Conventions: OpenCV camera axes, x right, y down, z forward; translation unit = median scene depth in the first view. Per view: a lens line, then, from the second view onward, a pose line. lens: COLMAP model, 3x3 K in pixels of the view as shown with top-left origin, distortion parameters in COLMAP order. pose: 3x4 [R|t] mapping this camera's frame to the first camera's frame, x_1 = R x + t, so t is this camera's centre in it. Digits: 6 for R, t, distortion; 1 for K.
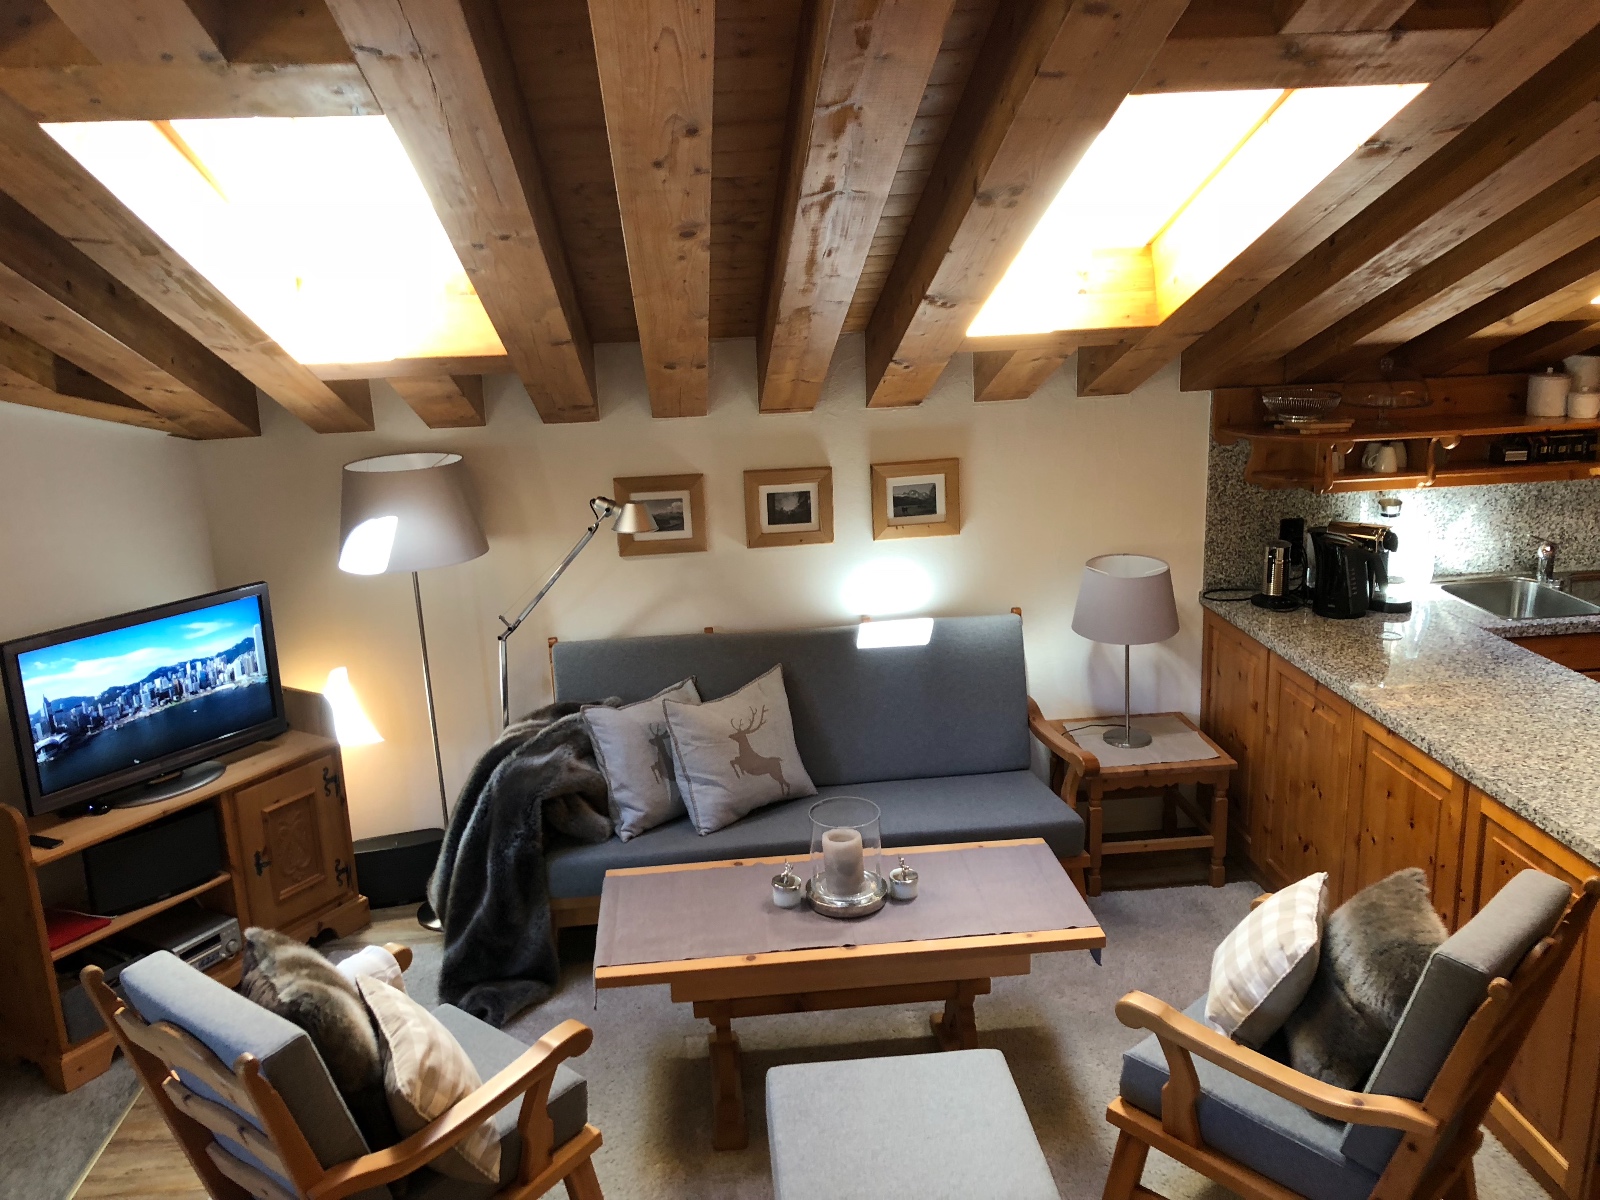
lens RADIAL K [[1304.4, 0, 788.3], [0, 1304.4, 577.3], [0, 0, 1]] dist [0.034173, -0.034724]
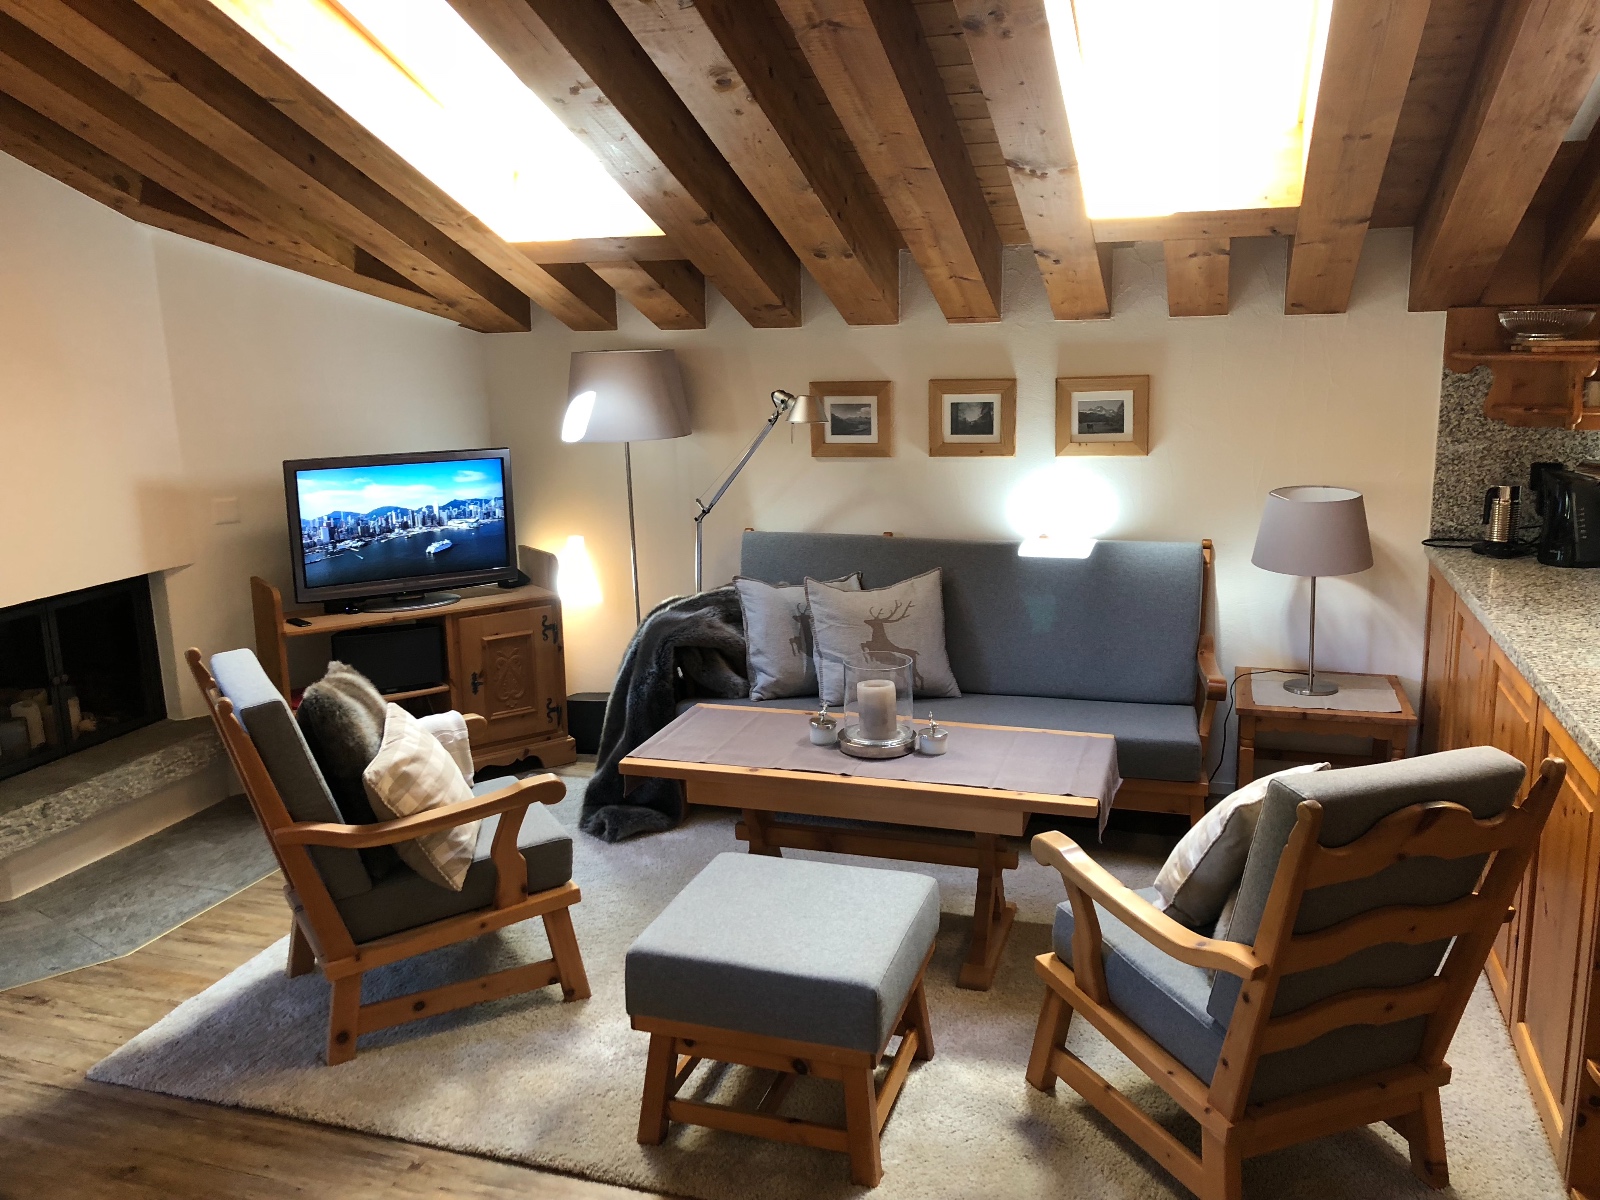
lens RADIAL K [[1304.4, 0, 799.1], [0, 1304.4, 590.9], [0, 0, 1]] dist [0.034173, -0.034724]
pose [[0.921480, 0.096698, -0.376198, 0.299432], [-0.108043, 0.994104, -0.009121, 0.114799], [0.373098, 0.049050, 0.926494, 0.014404]]
